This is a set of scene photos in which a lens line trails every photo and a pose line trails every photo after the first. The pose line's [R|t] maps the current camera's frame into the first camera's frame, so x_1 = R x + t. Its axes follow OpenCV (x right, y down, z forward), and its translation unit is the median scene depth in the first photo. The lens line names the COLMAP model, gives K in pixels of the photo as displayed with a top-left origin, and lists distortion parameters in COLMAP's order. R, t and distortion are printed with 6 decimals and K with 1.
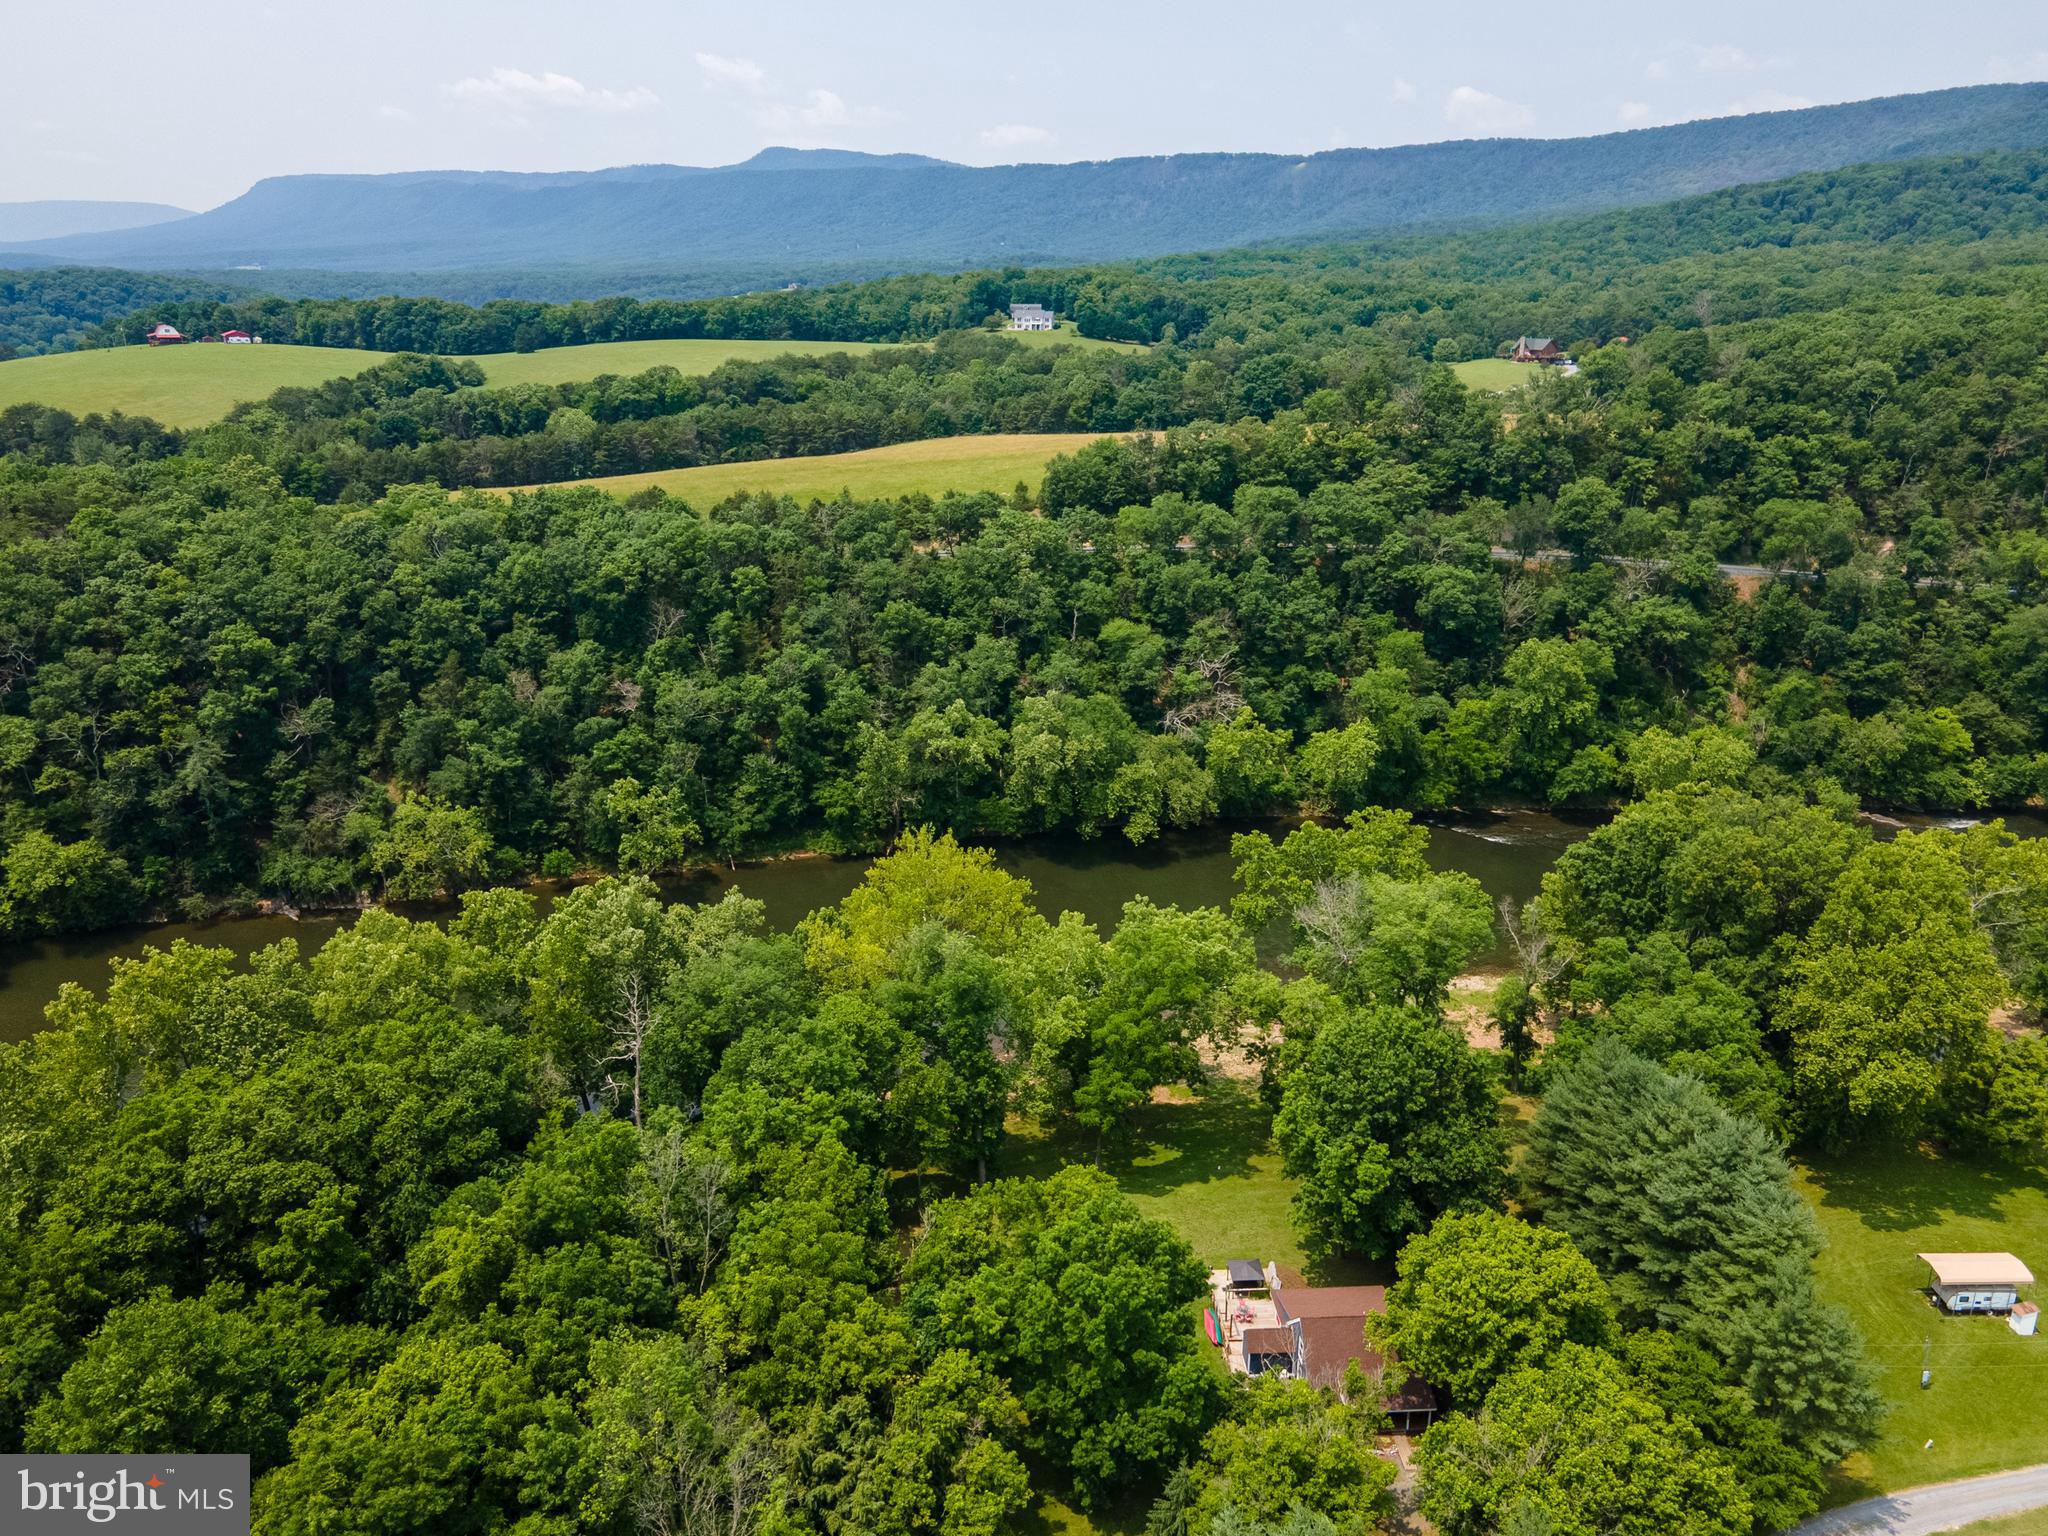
lens RADIAL K [[1487.1, 0, 1029.3], [0, 1487.1, 744.7], [0, 0, 1]] dist [0.023203, 0.006234]
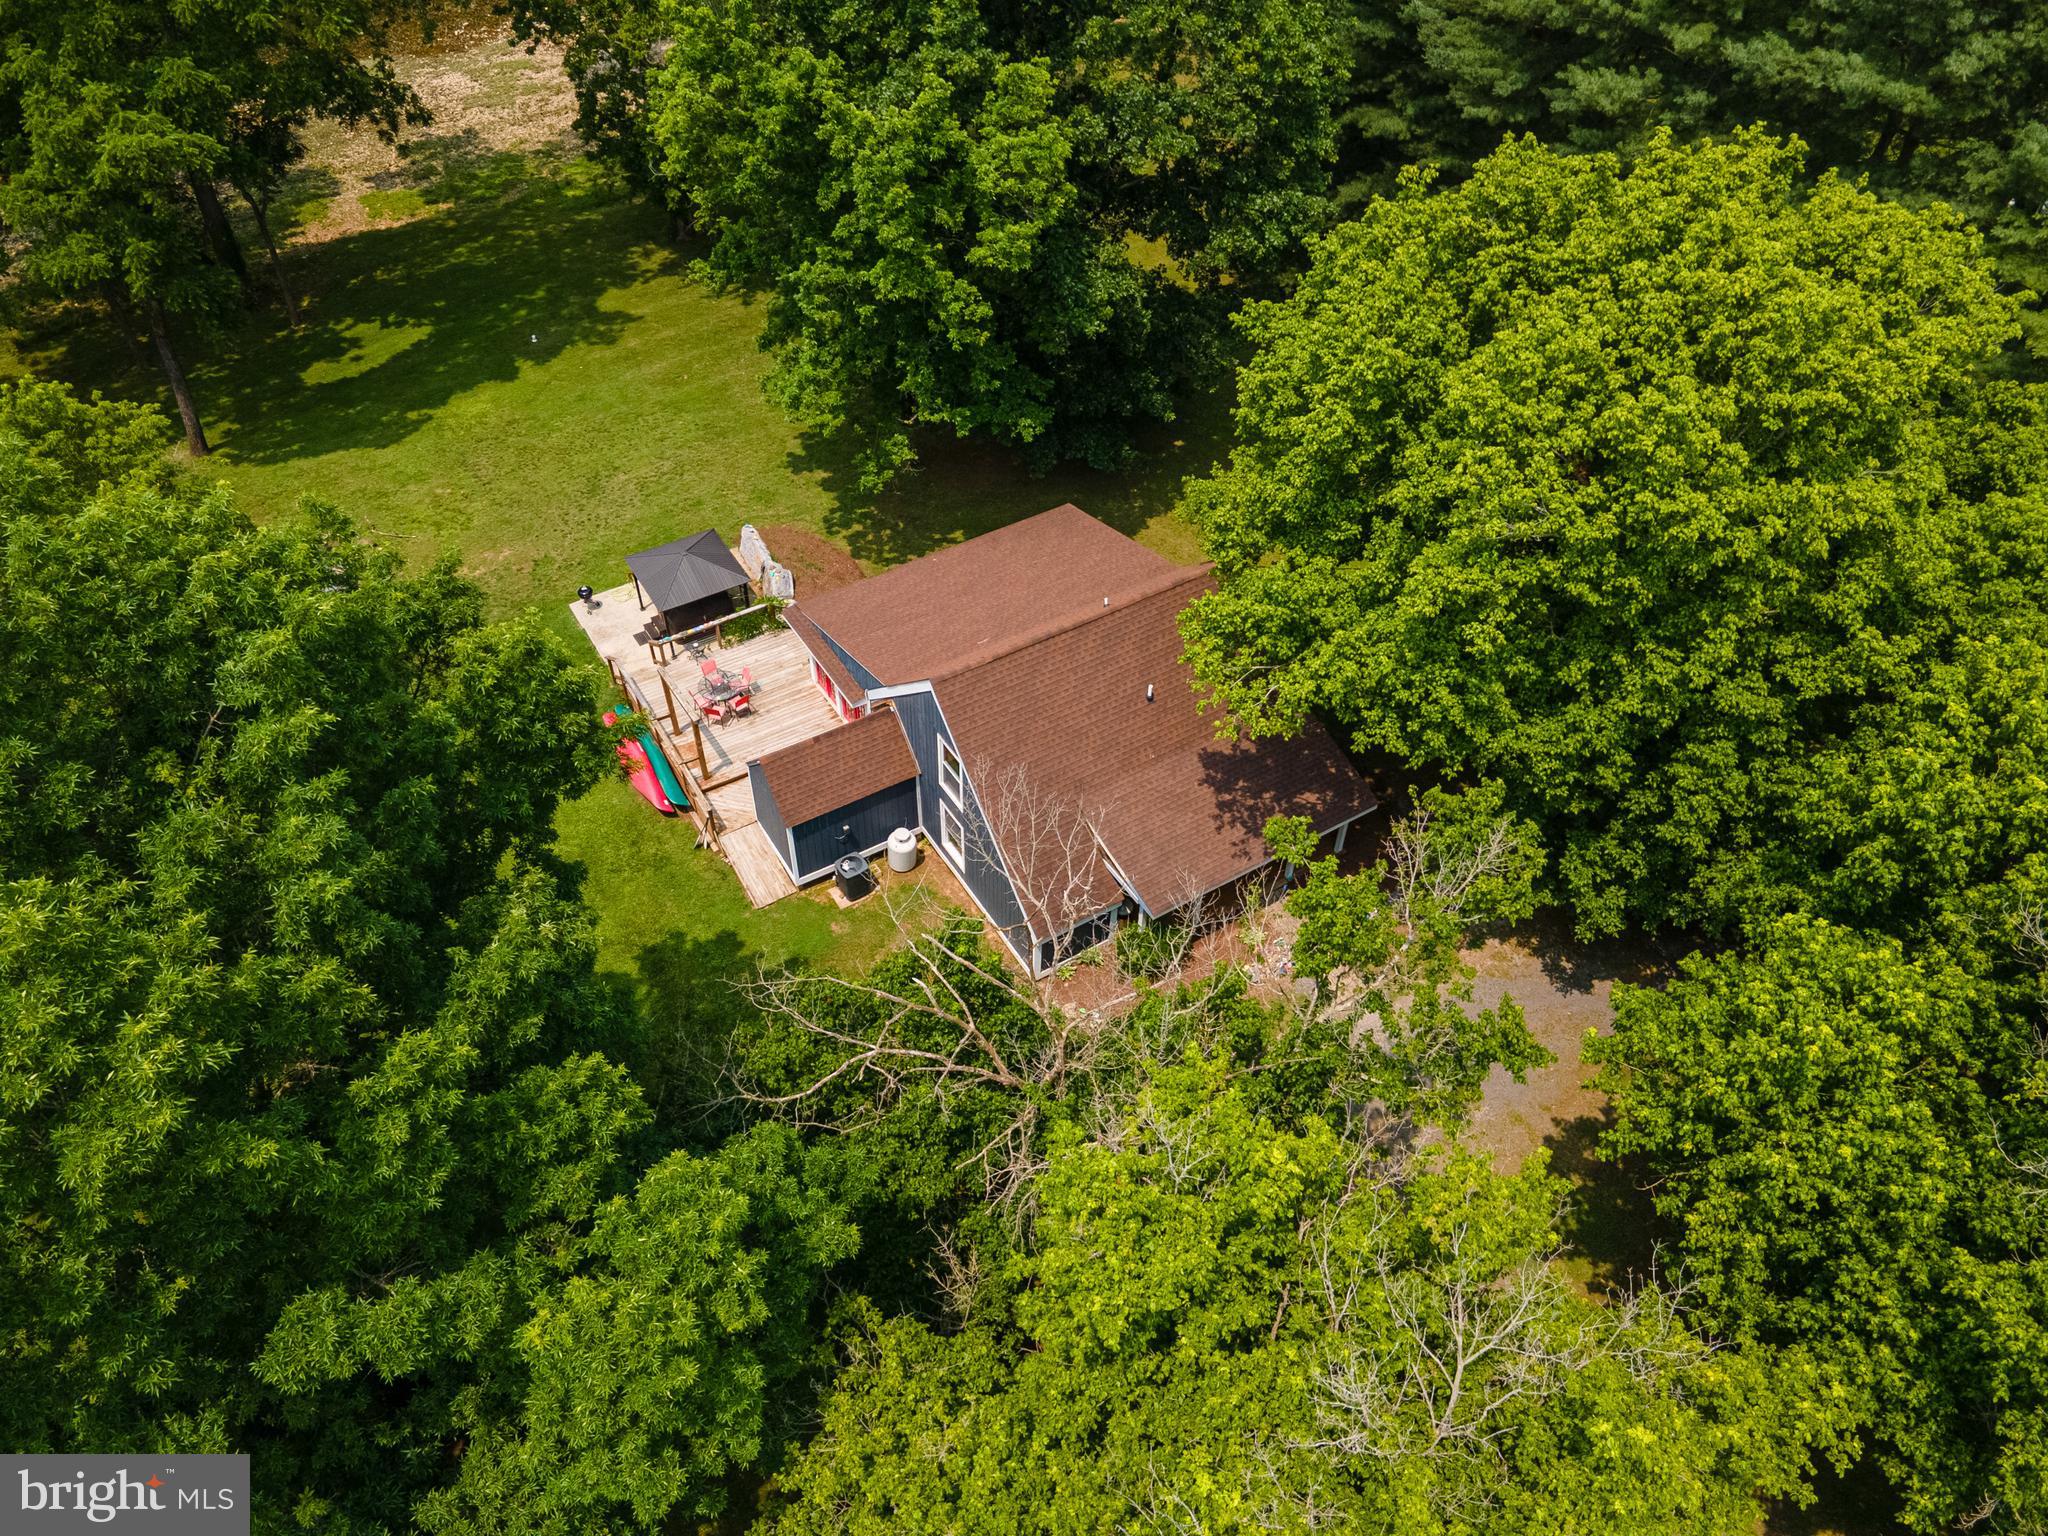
lens RADIAL K [[1452.2, 0, 1031.0], [0, 1452.2, 764.9], [0, 0, 1]] dist [0.039831, 0.006129]
pose [[0.878636, -0.336922, 0.338351, 0.087547], [0.122626, 0.844053, 0.522051, 0.229277], [-0.461477, -0.417203, 0.782931, 0.697171]]
